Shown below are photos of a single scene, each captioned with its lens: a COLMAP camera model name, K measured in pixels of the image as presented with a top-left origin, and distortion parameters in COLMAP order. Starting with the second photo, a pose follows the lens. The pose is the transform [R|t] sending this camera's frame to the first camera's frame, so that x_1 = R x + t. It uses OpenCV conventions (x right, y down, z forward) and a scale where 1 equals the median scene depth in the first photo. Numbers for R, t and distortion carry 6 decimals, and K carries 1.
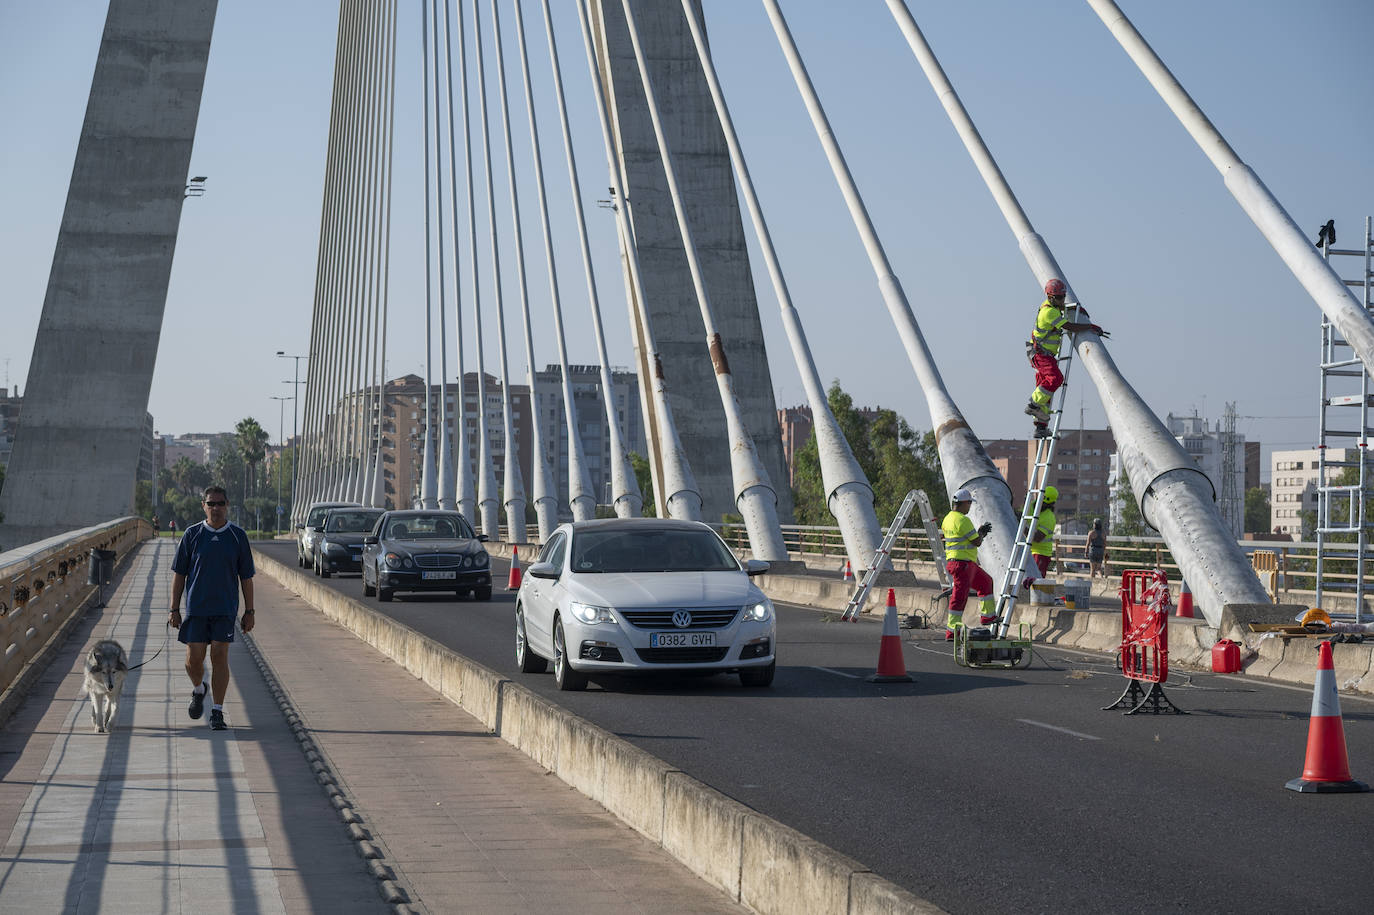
lens RADIAL K [[3355.9, 0, 687.0], [0, 3355.9, 457.5], [0, 0, 1]] dist [0.011317, 0.018075]
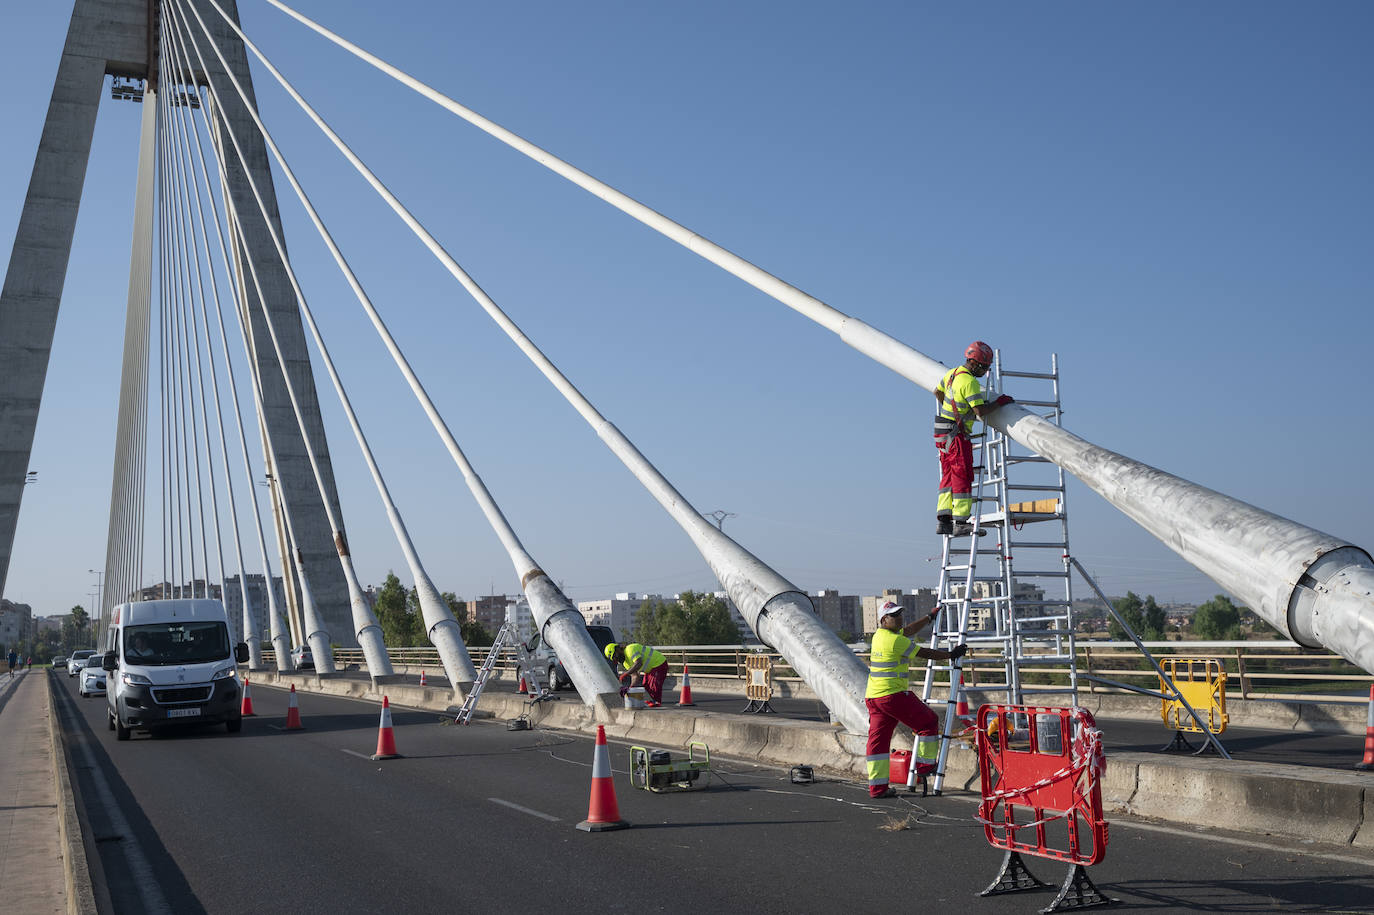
lens RADIAL K [[1464.0, 0, 692.4], [0, 1464.0, 453.5], [0, 0, 1]] dist [0.002506, -0.010148]
pose [[0.965774, -0.013029, 0.259059, -0.004243], [0.040375, 0.994116, -0.100520, 0.001442], [-0.256225, 0.107539, 0.960617, 0.138287]]
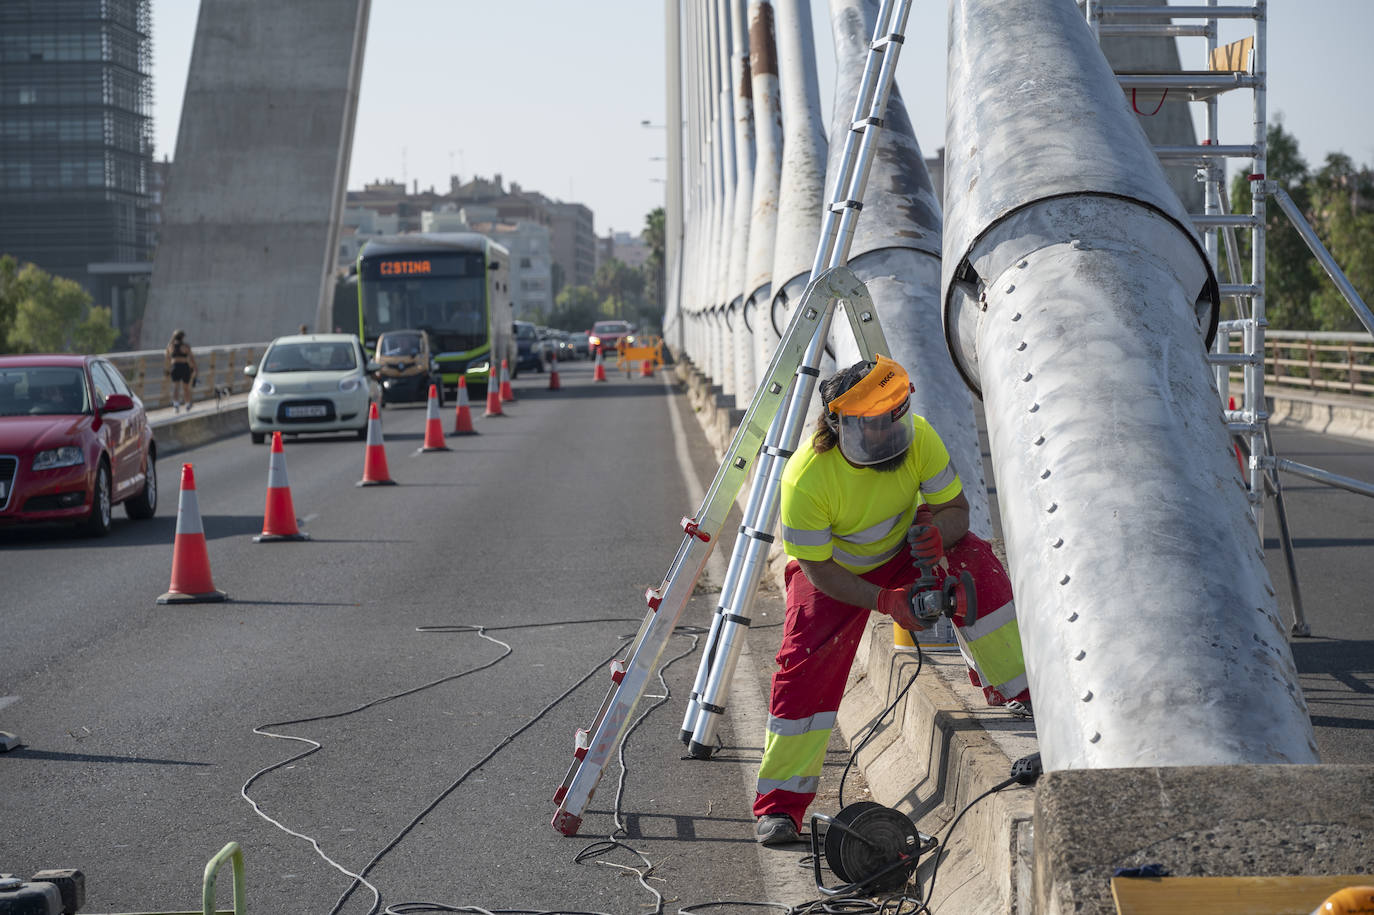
lens RADIAL K [[3807.2, 0, 687.0], [0, 3807.2, 457.5], [0, 0, 1]] dist [0.092780, 0.211225]
pose [[0.987596, -0.025595, -0.154919, 0.043779], [0.034054, 0.998056, 0.052194, 0.001996], [0.153282, -0.056822, 0.986547, 0.183463]]
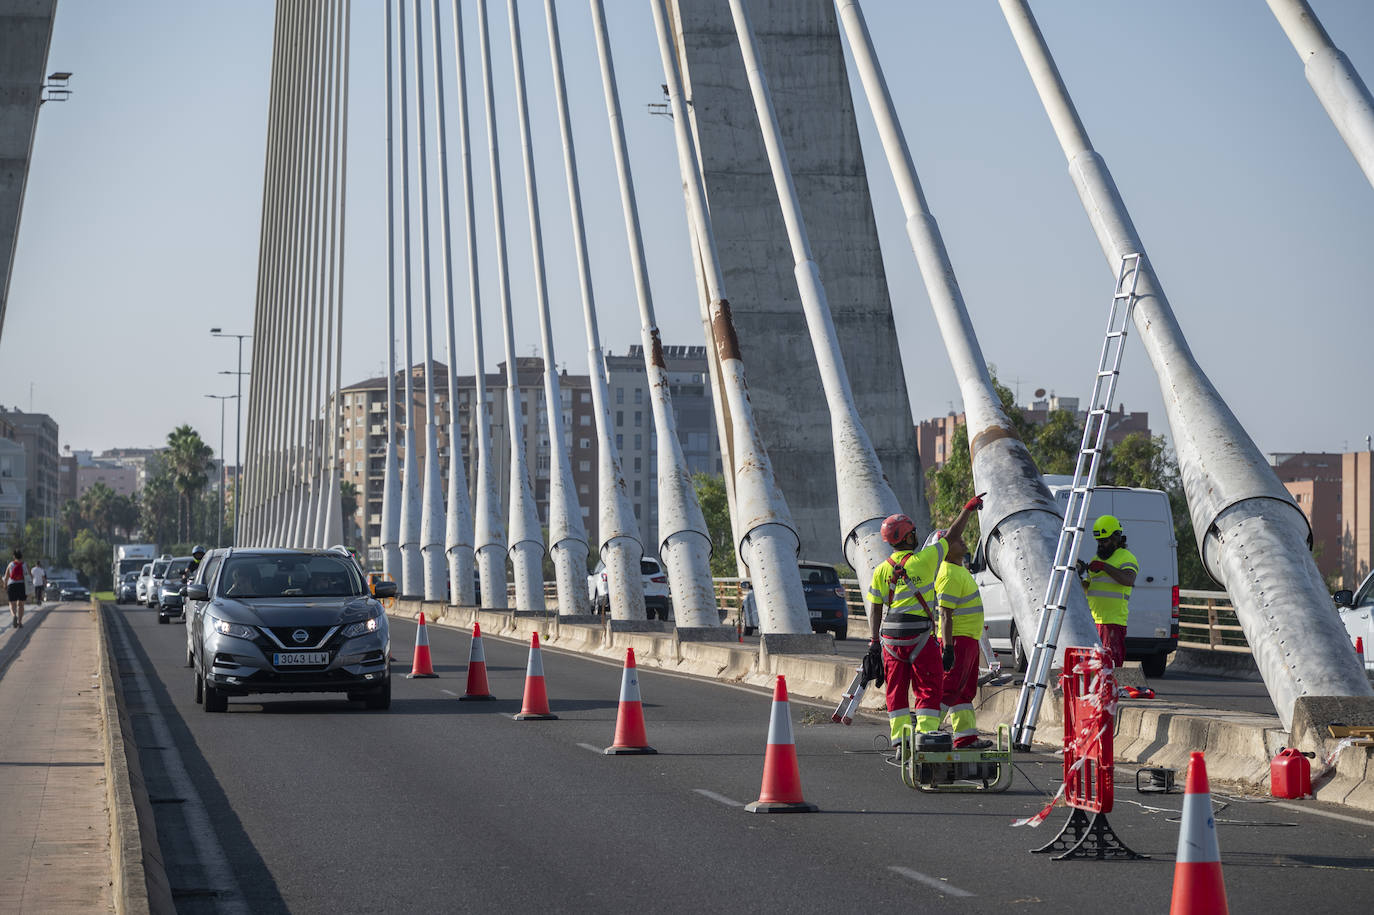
lens RADIAL K [[4946.9, 0, 687.0], [0, 4946.9, 457.5], [0, 0, 1]] dist [0.027059, 2.906481]
pose [[0.999337, -0.004005, -0.036183, 0.018126], [0.003832, 0.999981, -0.004850, -0.000085], [0.036202, 0.004708, 0.999333, -0.001431]]
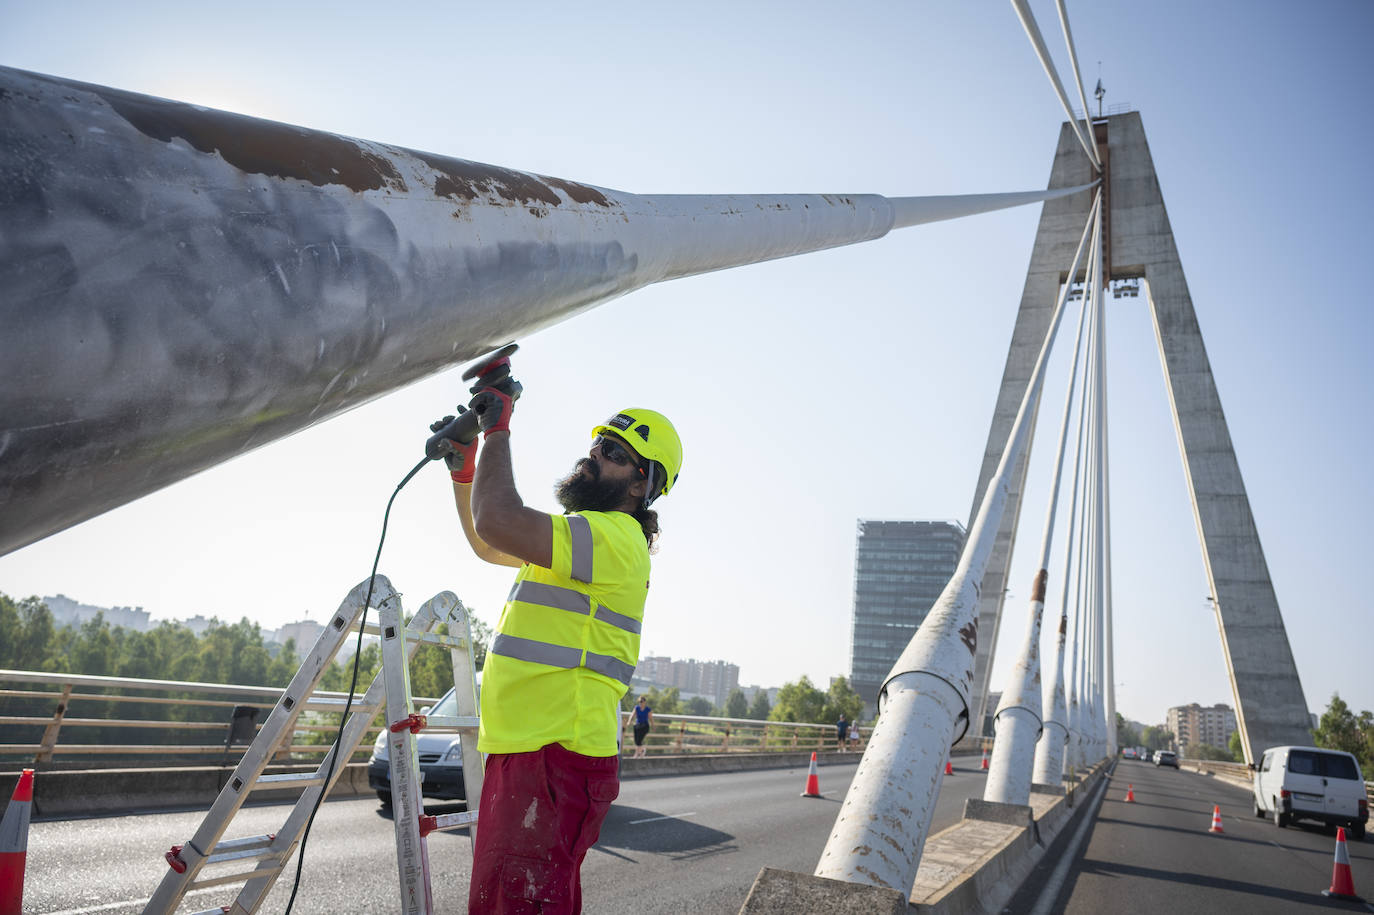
lens RADIAL K [[947.1, 0, 701.6], [0, 947.1, 457.5], [0, 0, 1]] dist [0.008830, -0.000720]
pose [[0.838666, -0.068243, -0.540354, 0.040653], [-0.077908, 0.966885, -0.243029, 0.005325], [0.539046, 0.245918, 0.805577, 0.329636]]
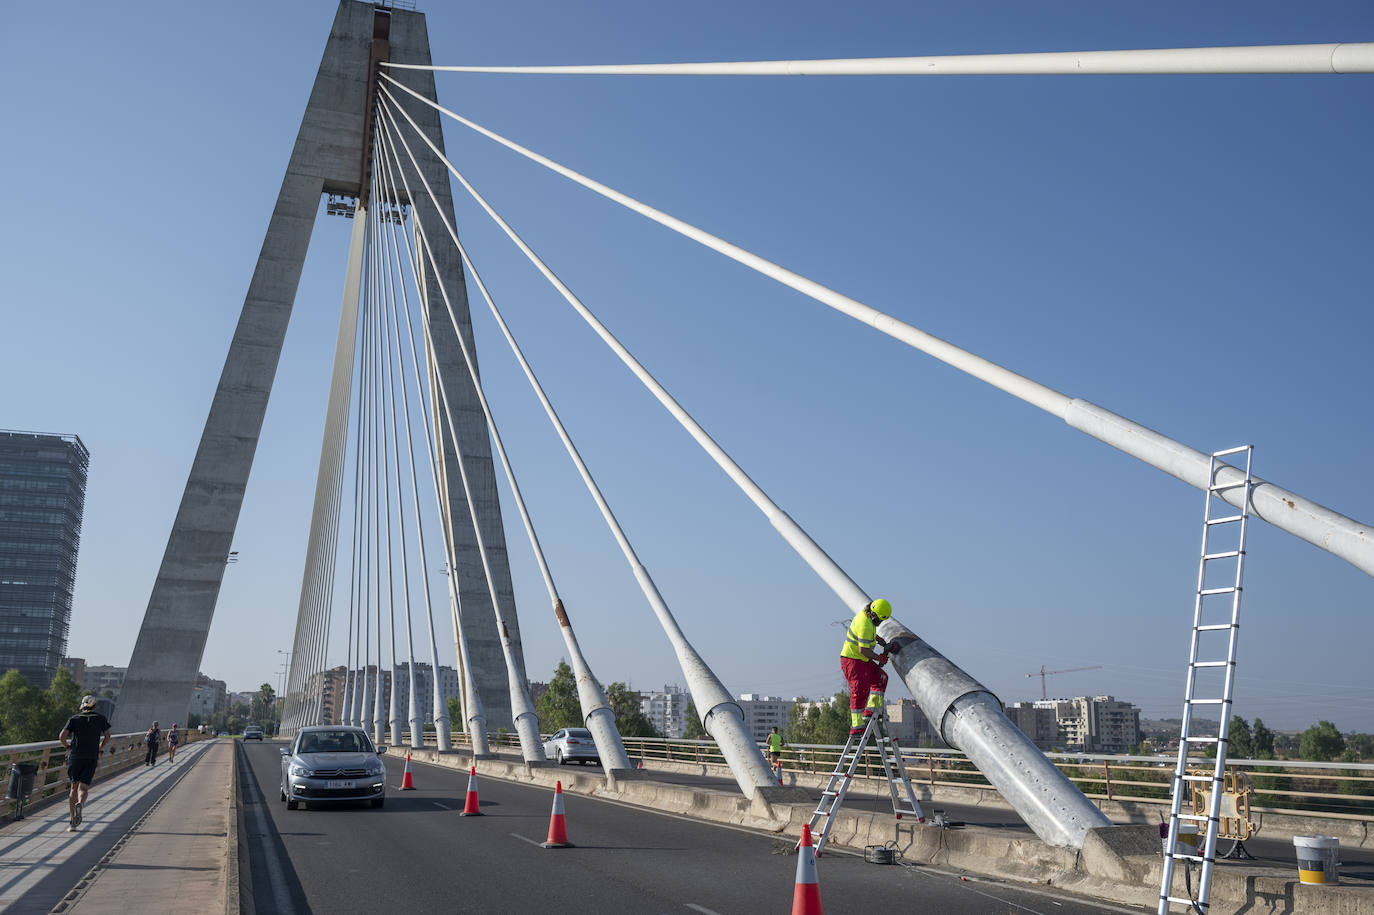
lens RADIAL K [[1282.7, 0, 685.8], [0, 1282.7, 454.2], [0, 0, 1]] dist [0.000622, -0.006153]
pose [[0.984545, 0.037410, 0.171088, -0.016176], [-0.003934, 0.981396, -0.191954, 0.003179], [-0.175086, 0.188314, 0.966376, 0.220318]]
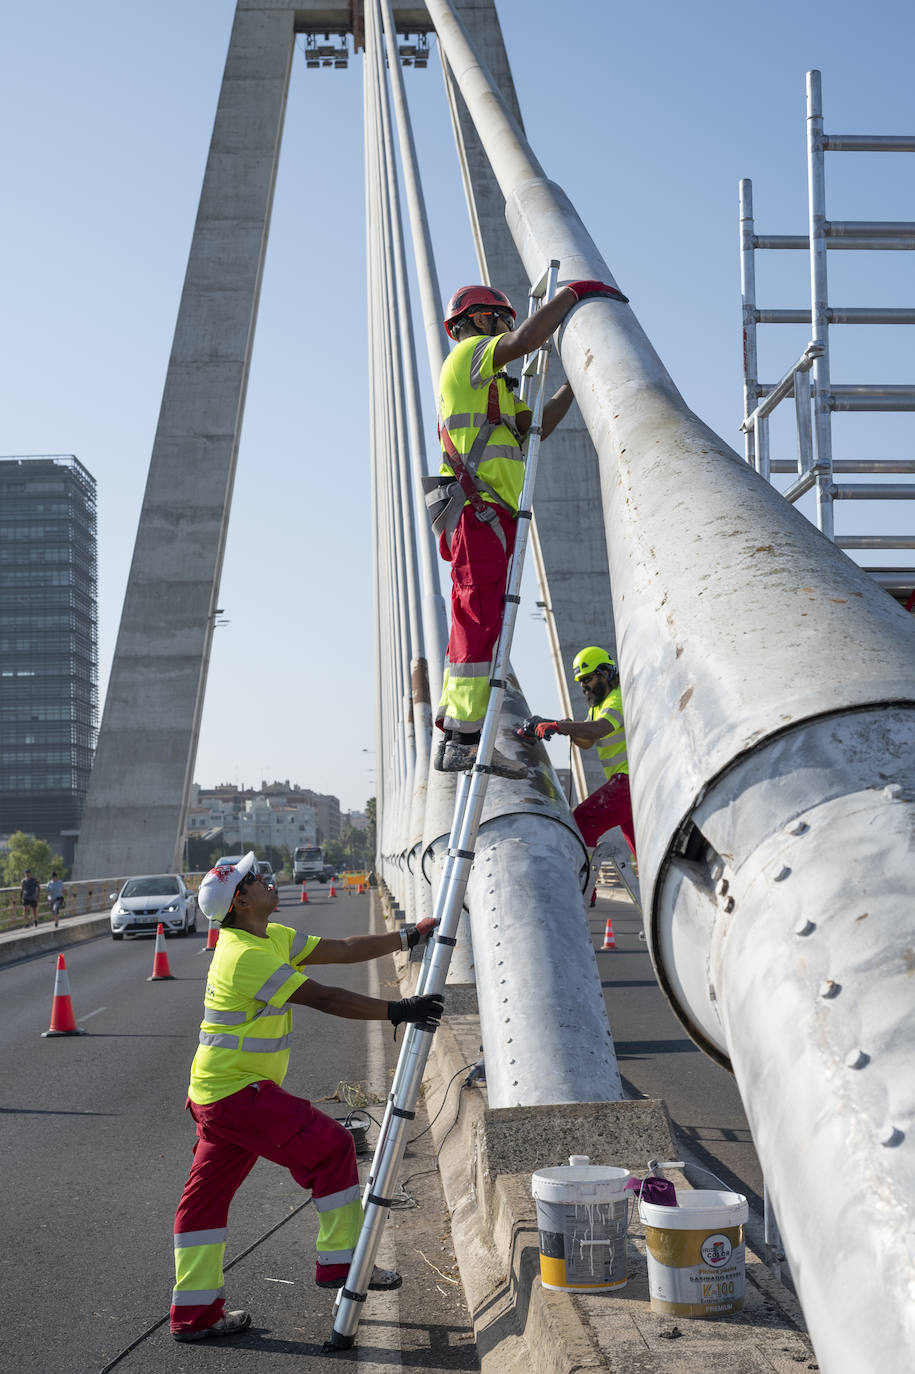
lens RADIAL K [[2012.7, 0, 474.8], [0, 2012.7, 683.5], [0, 0, 1]] dist [0.000575, 0.018224]
pose [[0.992787, -0.049235, -0.109312, 0.037102], [0.041934, 0.996796, -0.068114, 0.002121], [0.112315, 0.063039, 0.991671, 0.241830]]
